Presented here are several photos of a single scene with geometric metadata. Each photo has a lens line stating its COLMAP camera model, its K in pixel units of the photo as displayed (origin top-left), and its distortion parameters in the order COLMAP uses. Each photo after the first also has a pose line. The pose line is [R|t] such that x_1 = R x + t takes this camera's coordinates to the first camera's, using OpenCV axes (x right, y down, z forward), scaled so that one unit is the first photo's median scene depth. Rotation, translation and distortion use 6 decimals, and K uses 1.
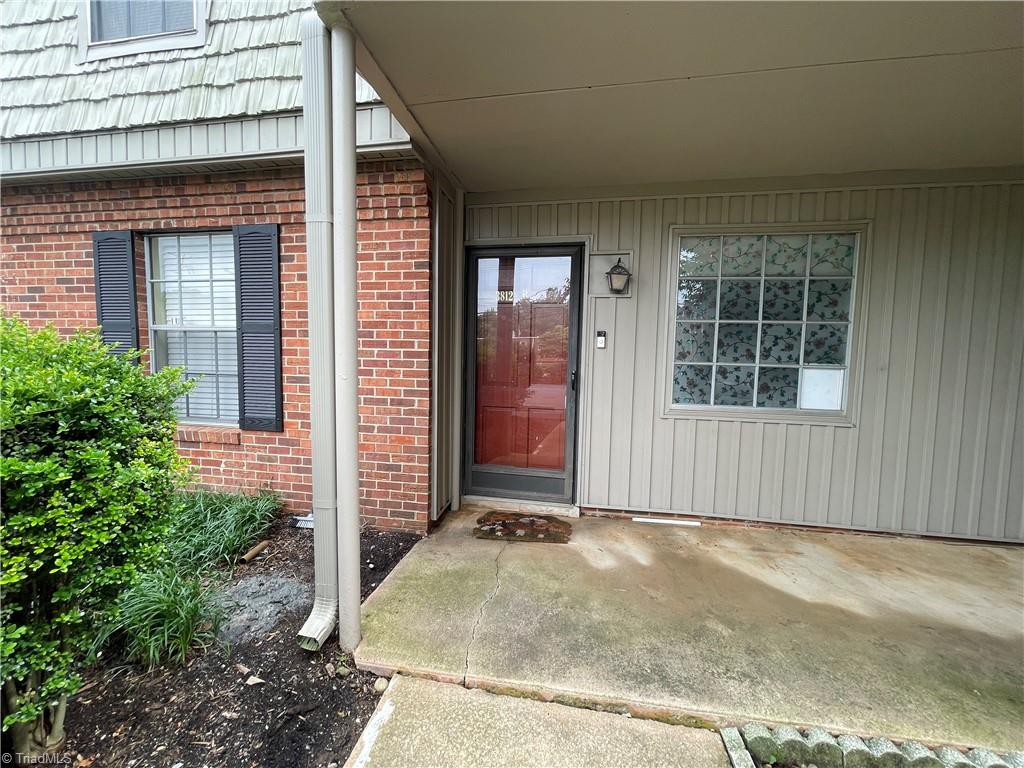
lens RADIAL K [[413.0, 0, 508.2], [0, 413.0, 383.2], [0, 0, 1]] dist [-0.001335, 0.000169]
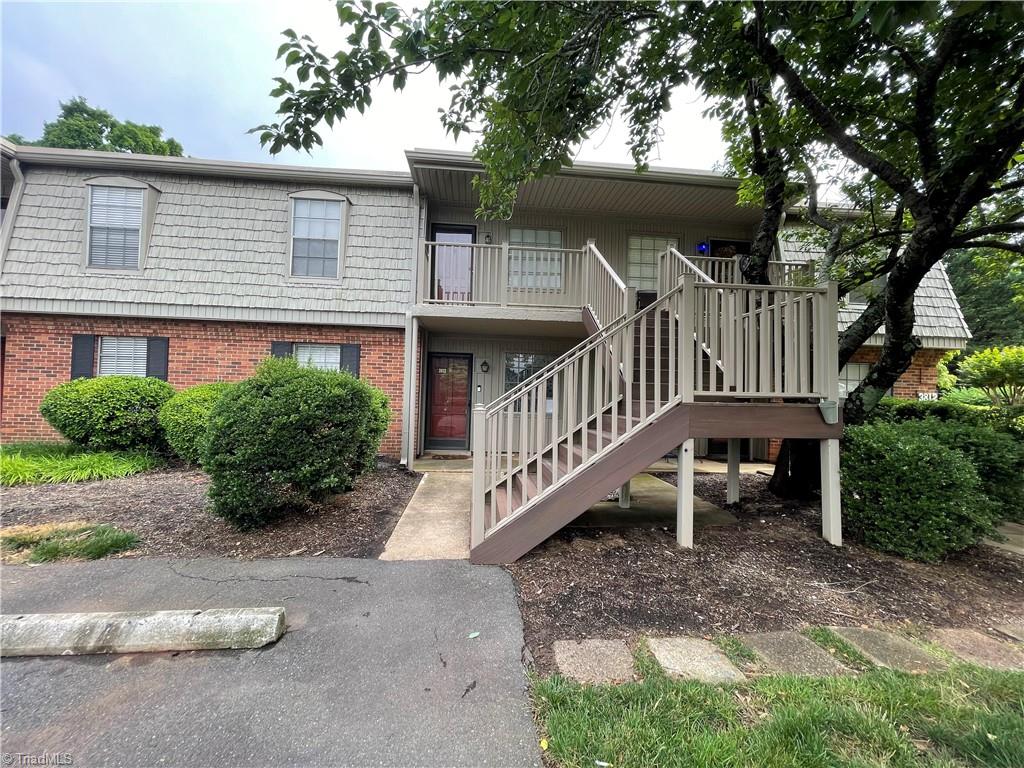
lens RADIAL K [[413.0, 0, 506.7], [0, 413.0, 381.3], [0, 0, 1]] dist [-0.001335, 0.000169]
pose [[0.968484, 0.017933, 0.248428, -0.292459], [0.007679, 0.994781, -0.101743, 0.132993], [-0.248956, 0.100444, 0.963292, -1.772195]]
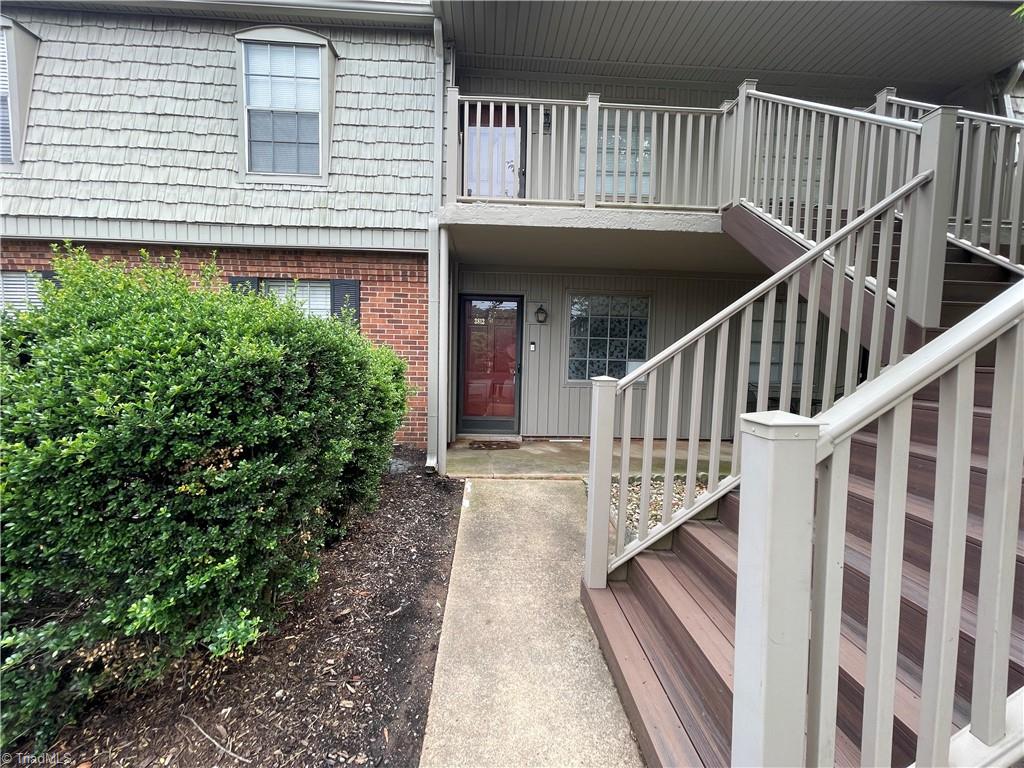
lens RADIAL K [[413.0, 0, 509.6], [0, 413.0, 379.9], [0, 0, 1]] dist [-0.001335, 0.000169]
pose [[0.974404, -0.008931, 0.224626, -0.324155], [0.011059, 0.999905, -0.008215, 0.067032], [-0.224531, 0.010489, 0.974411, -0.873642]]
